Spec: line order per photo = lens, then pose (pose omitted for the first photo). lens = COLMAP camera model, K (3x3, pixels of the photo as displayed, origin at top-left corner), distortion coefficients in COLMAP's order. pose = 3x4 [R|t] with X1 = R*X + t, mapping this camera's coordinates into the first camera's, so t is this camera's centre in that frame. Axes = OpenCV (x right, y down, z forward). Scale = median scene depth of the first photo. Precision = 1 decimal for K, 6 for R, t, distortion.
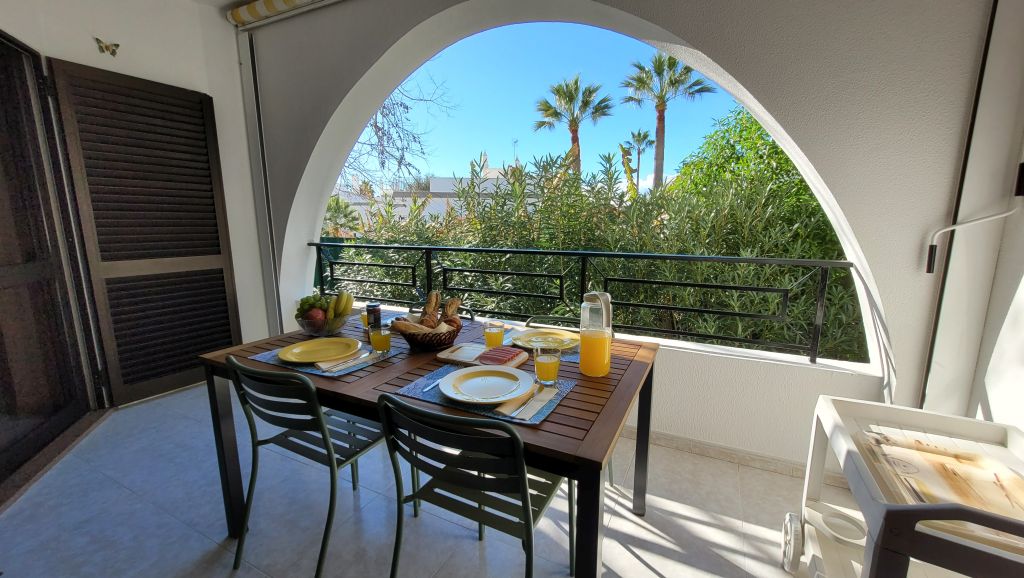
lens RADIAL K [[399.3, 0, 516.8], [0, 399.3, 285.8], [0, 0, 1]] dist [0.001706, 0.000225]
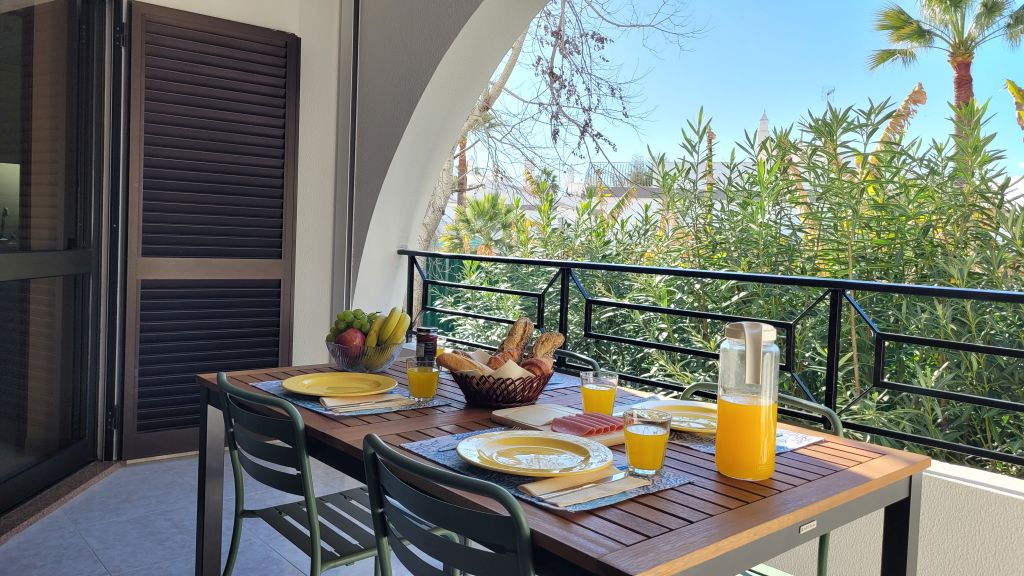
lens RADIAL K [[760.0, 0, 512.6], [0, 760.0, 257.9], [0, 0, 1]] dist [0.058366, -0.047538]
pose [[0.922681, 0.049262, -0.382403, 0.122855], [-0.102605, 0.987413, -0.120369, 0.036830], [0.371660, 0.150299, 0.916122, -0.043091]]
